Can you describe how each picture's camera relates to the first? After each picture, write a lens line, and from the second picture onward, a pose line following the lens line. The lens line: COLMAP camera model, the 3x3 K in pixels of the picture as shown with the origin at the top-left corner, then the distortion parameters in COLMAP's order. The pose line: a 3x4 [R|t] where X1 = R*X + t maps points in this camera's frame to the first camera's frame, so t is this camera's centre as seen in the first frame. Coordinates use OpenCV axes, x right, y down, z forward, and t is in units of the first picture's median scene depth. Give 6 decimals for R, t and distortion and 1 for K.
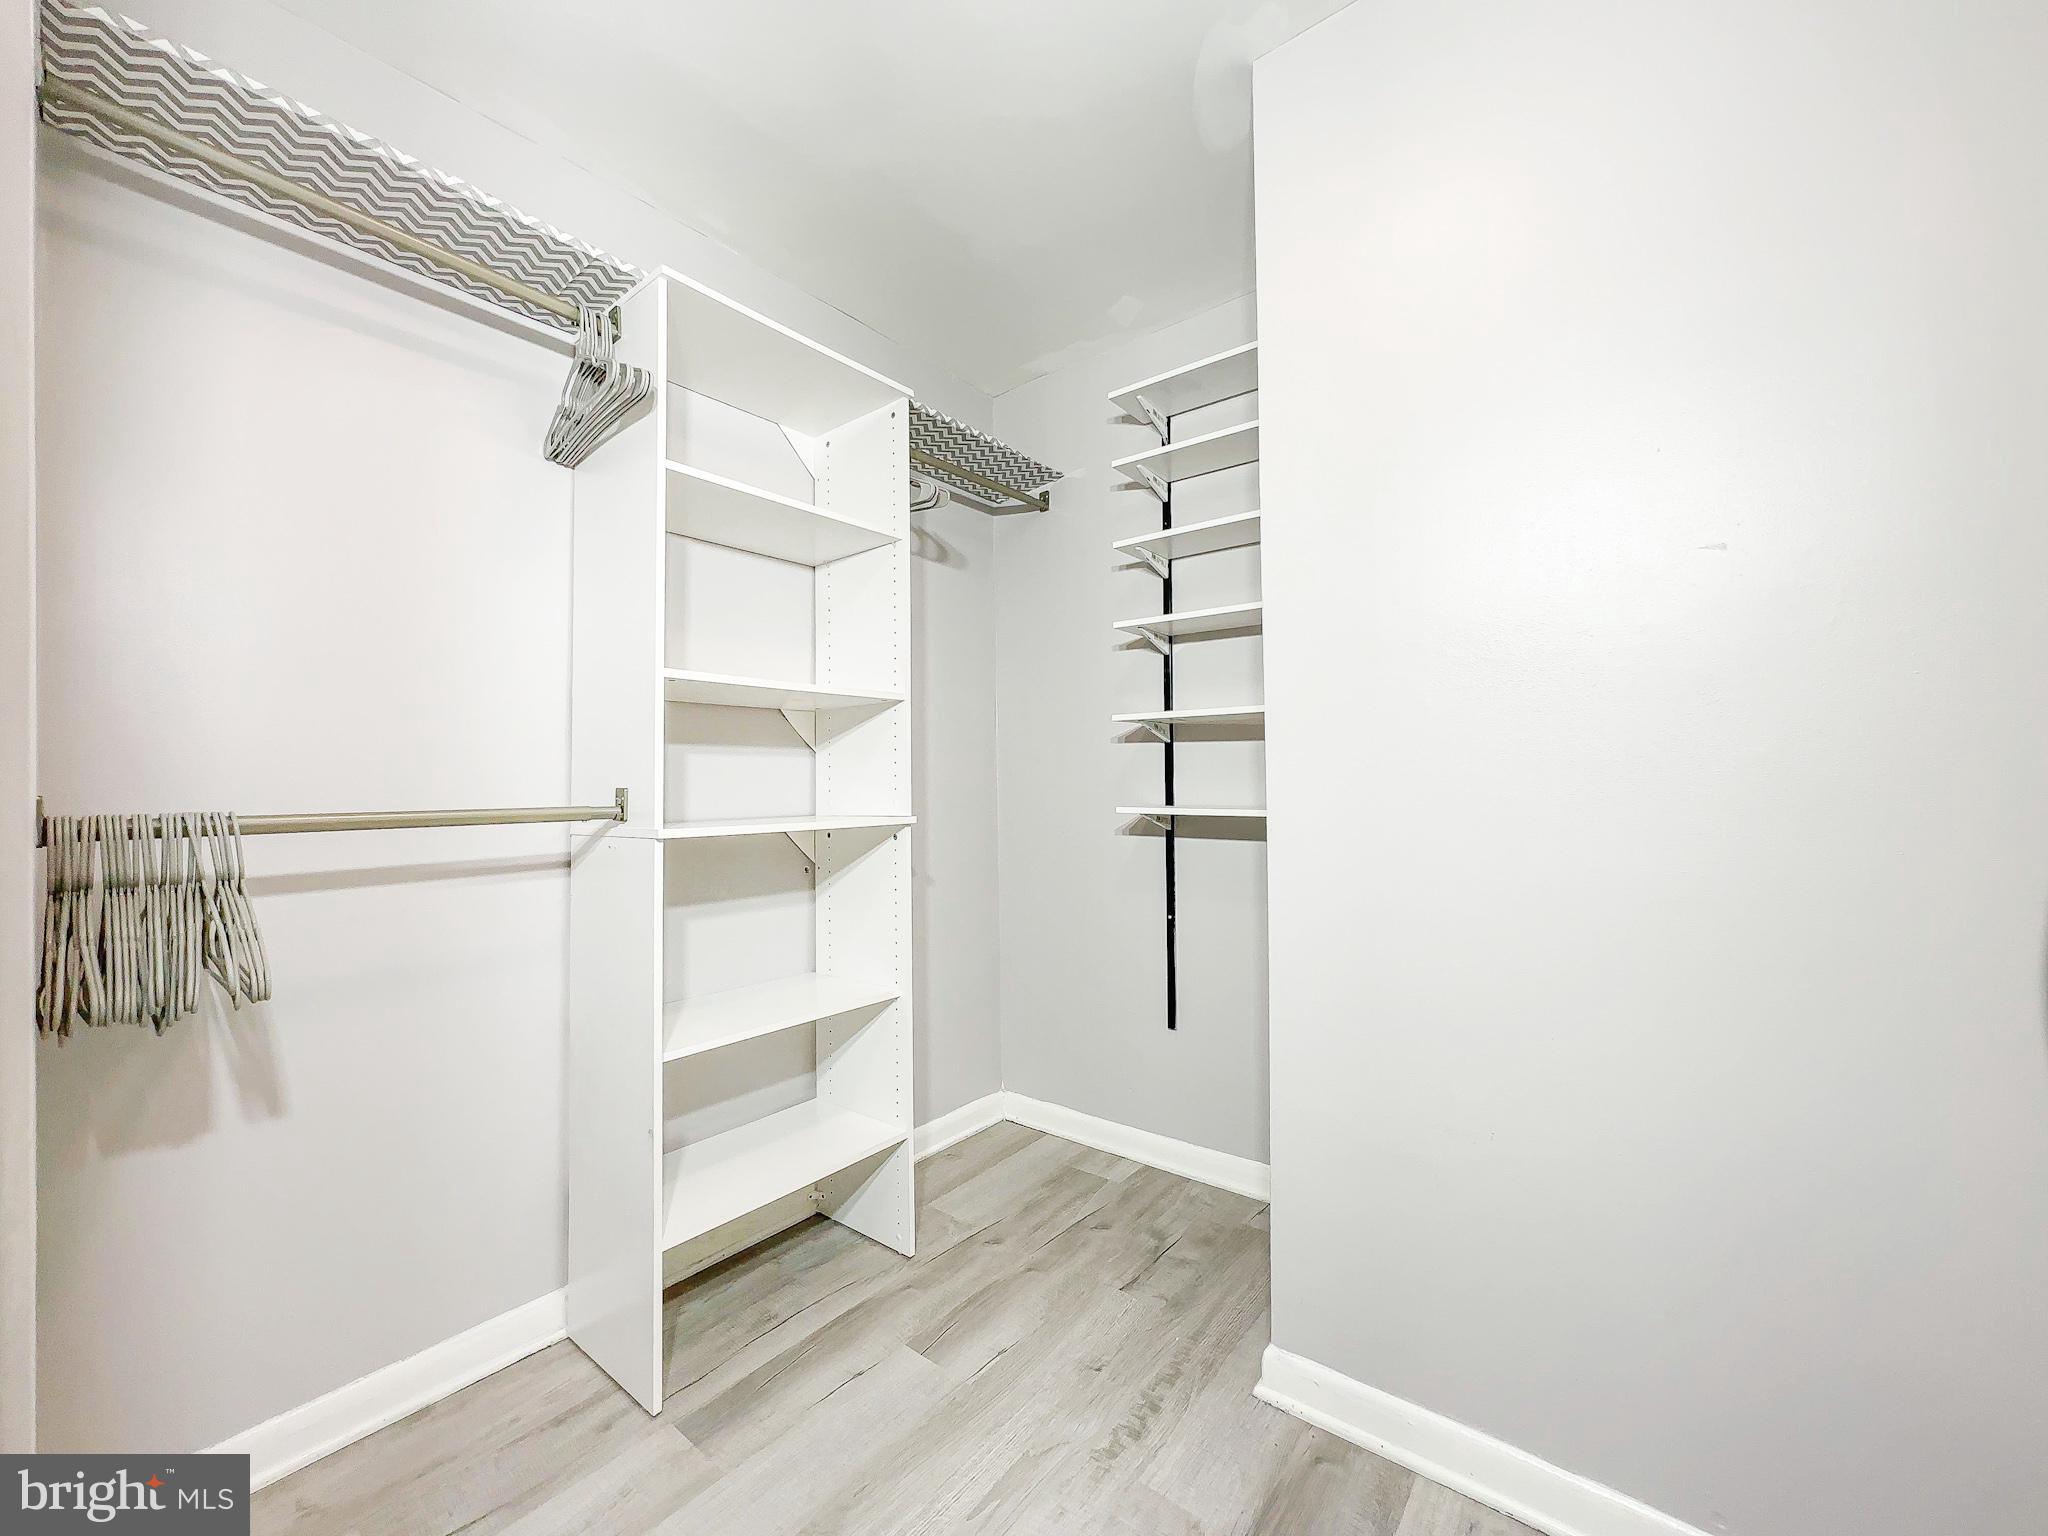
lens RADIAL K [[830.5, 0, 1027.7], [0, 830.5, 775.5], [0, 0, 1]] dist [-0.001361, 0.000320]
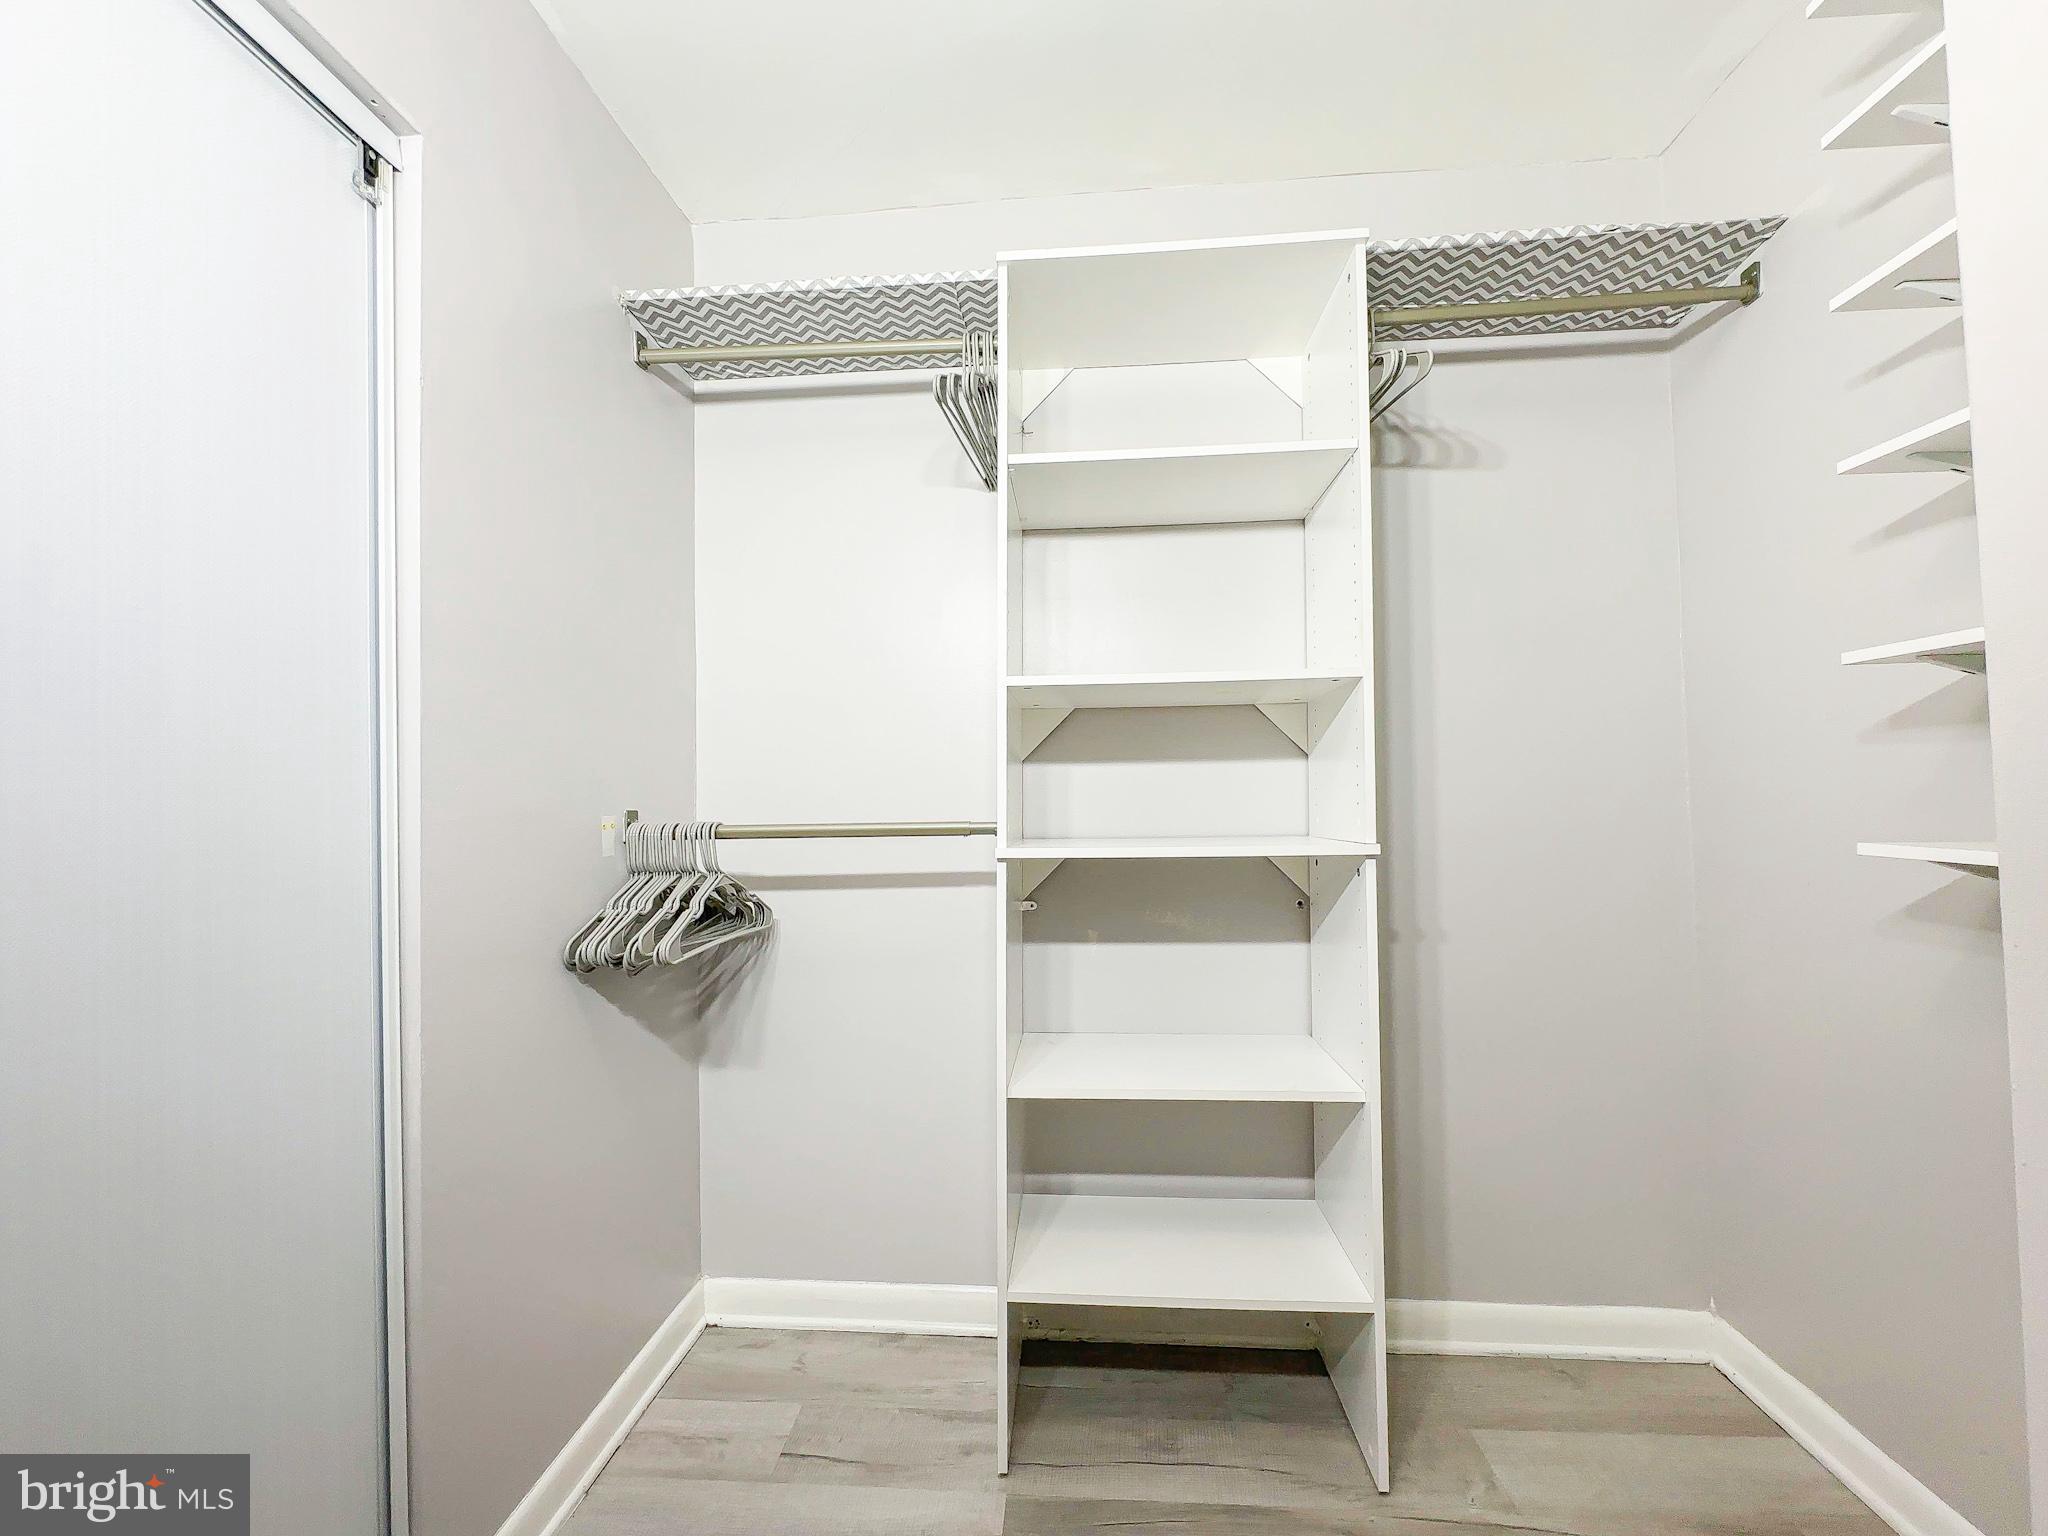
lens RADIAL K [[830.5, 0, 1027.7], [0, 830.5, 775.5], [0, 0, 1]] dist [-0.001361, 0.000320]
pose [[0.558424, -0.020091, -0.829312, 0.262697], [0.018685, 0.999758, -0.011639, -0.005023], [0.829345, -0.008996, 0.558664, 0.368605]]
